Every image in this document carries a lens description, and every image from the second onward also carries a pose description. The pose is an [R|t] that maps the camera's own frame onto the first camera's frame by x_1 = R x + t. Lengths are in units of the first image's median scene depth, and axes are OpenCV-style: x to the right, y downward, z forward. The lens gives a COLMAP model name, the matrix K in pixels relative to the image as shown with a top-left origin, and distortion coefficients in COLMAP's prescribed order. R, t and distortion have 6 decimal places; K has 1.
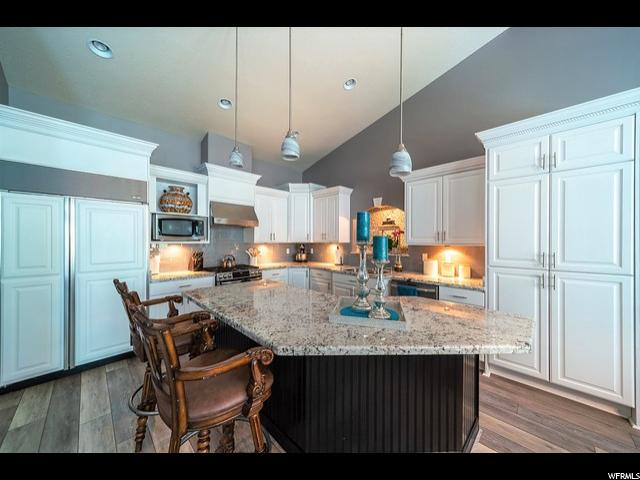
lens RADIAL K [[221.3, 0, 325.2], [0, 221.3, 240.8], [0, 0, 1]] dist [-0.000090, 0.000579]
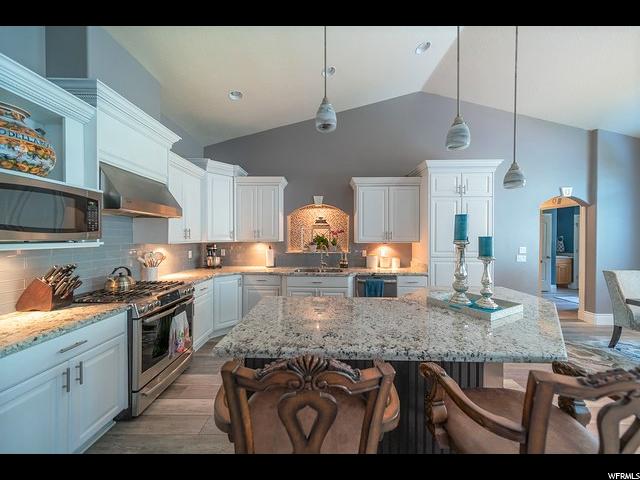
lens RADIAL K [[221.3, 0, 321.1], [0, 221.3, 239.3], [0, 0, 1]] dist [-0.000090, 0.000579]
pose [[0.736077, -0.006581, 0.676866, -0.422931], [0.001493, 0.999966, 0.008098, -0.007208], [-0.676897, -0.004950, 0.736061, 0.258210]]
